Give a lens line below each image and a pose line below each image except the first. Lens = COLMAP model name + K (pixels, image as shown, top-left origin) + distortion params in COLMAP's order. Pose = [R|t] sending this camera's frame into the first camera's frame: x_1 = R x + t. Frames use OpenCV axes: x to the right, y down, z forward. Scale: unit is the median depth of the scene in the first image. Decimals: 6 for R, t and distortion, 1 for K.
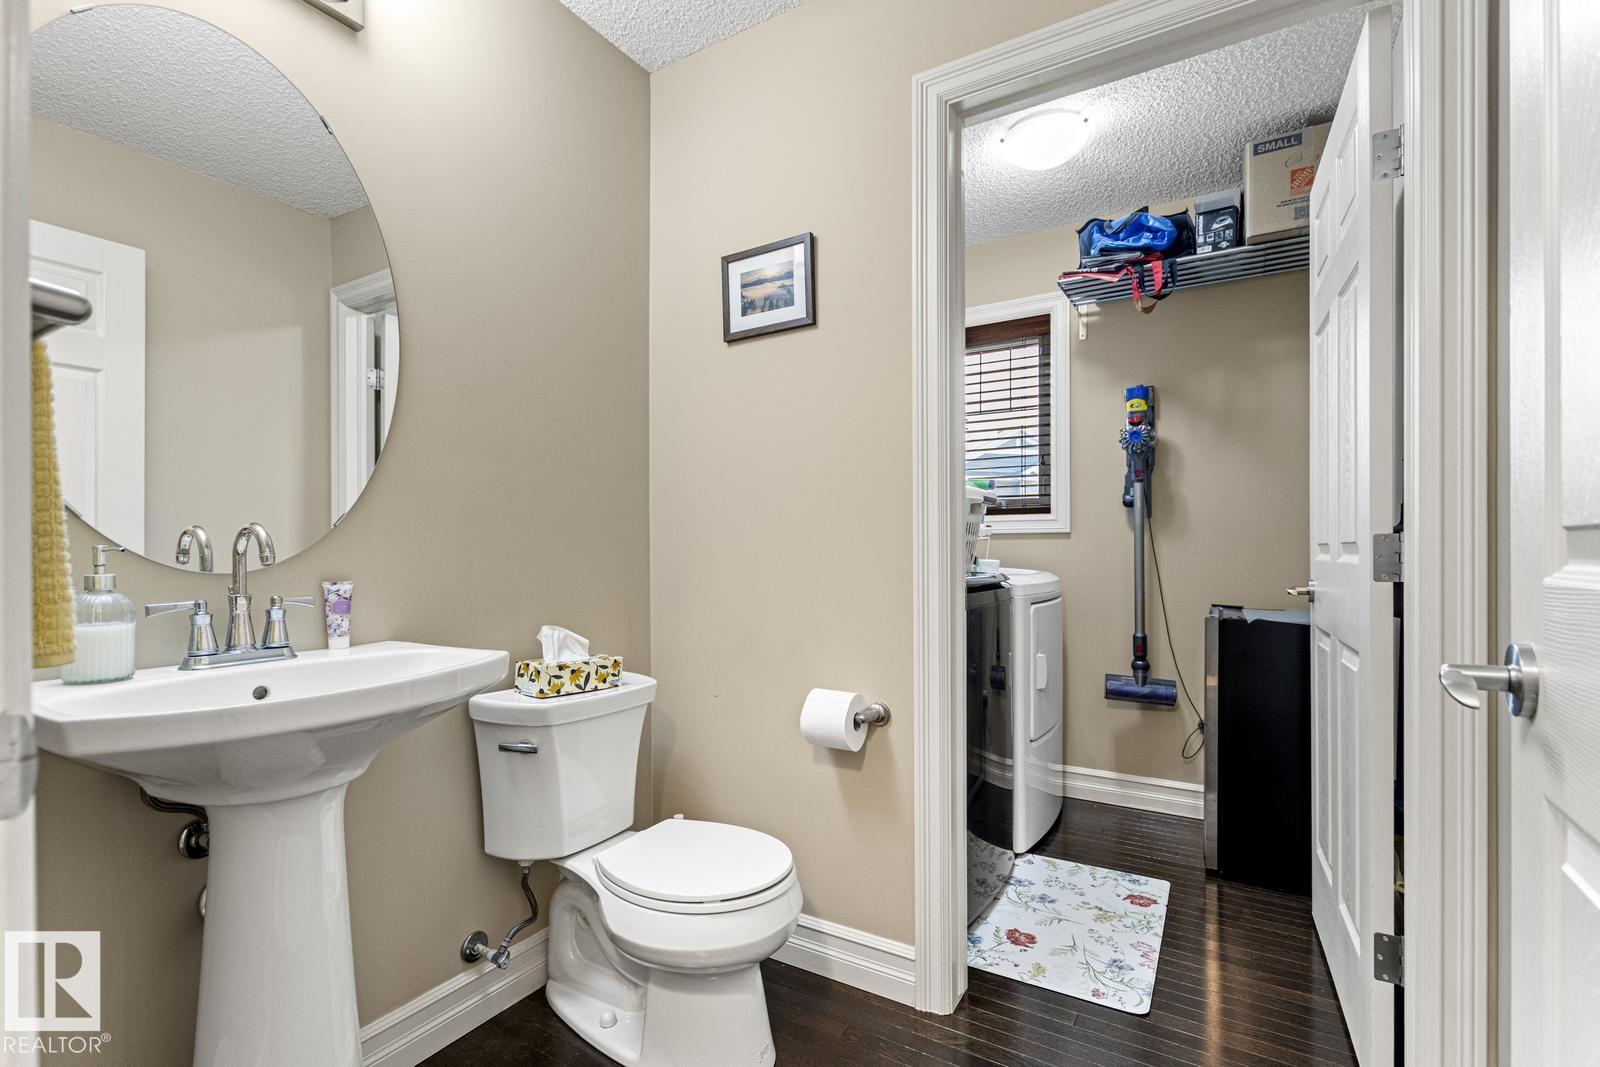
lens RADIAL K [[733.0, 0, 800.2], [0, 733.0, 551.5], [0, 0, 1]] dist [0.015163, -0.007231]
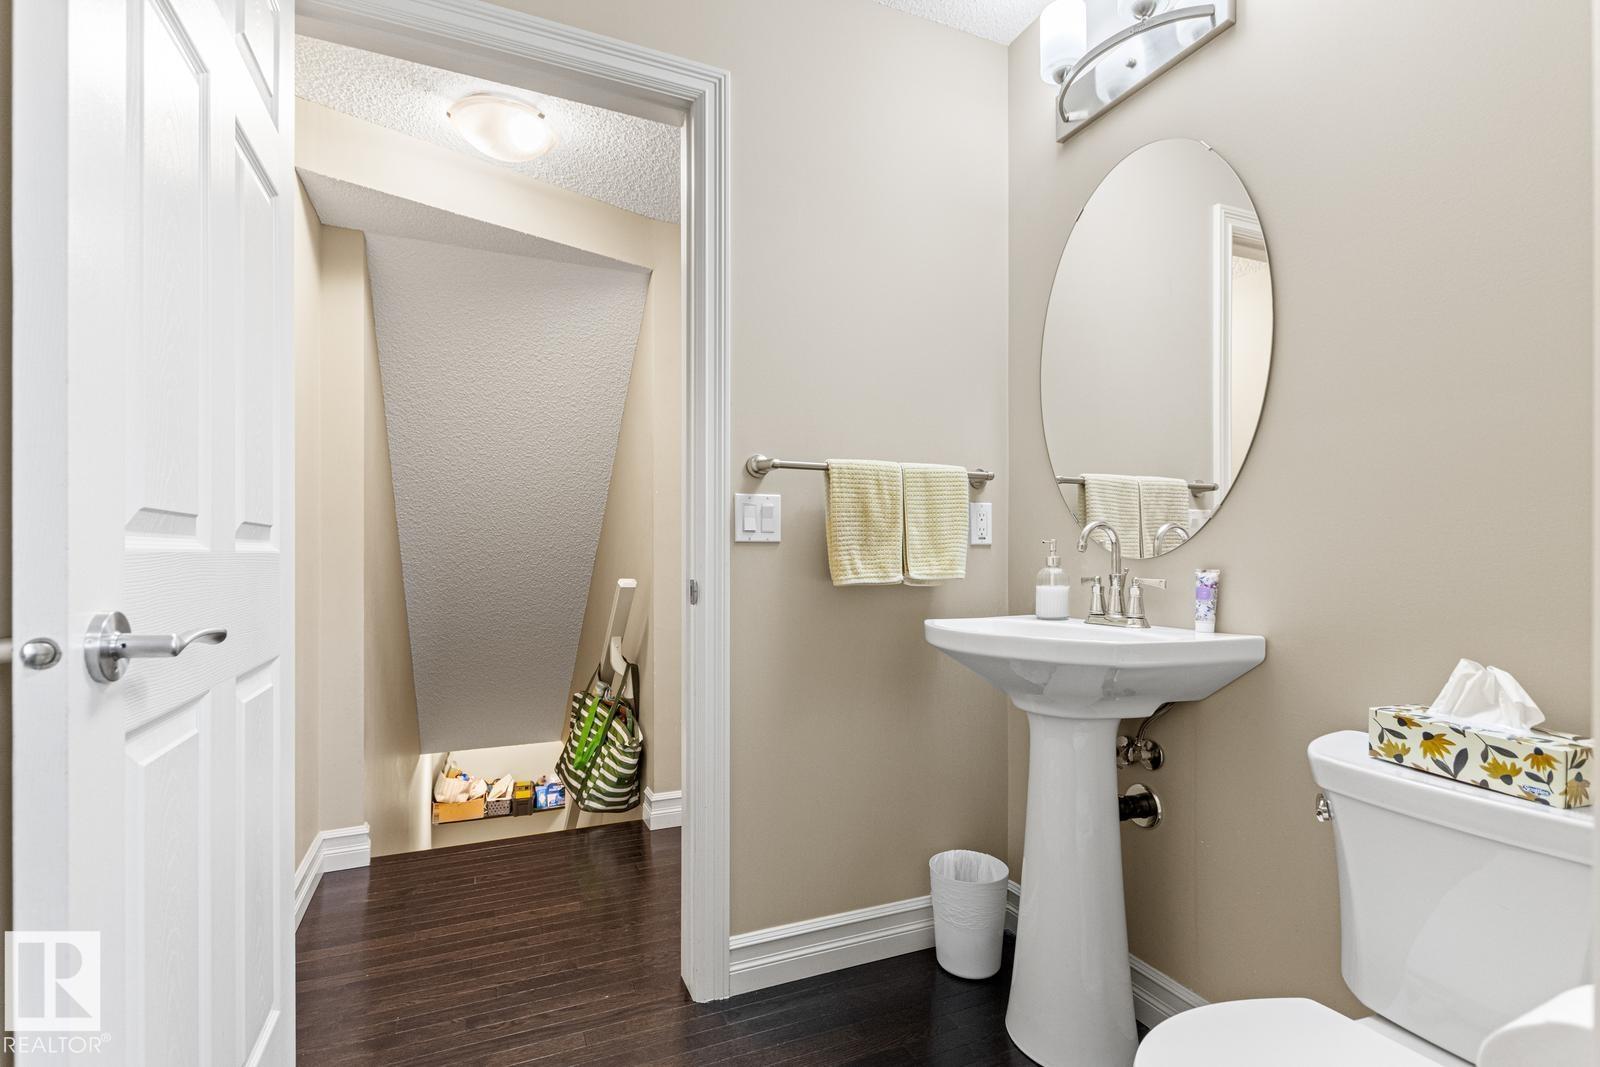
lens RADIAL K [[746.9, 0, 792.5], [0, 746.9, 552.3], [0, 0, 1]] dist [0.001047, -0.001502]
pose [[-0.571322, -0.001938, -0.820724, 0.999532], [-0.004005, 0.999992, 0.000426, 0.029956], [0.820717, 0.003530, -0.571325, 1.873061]]
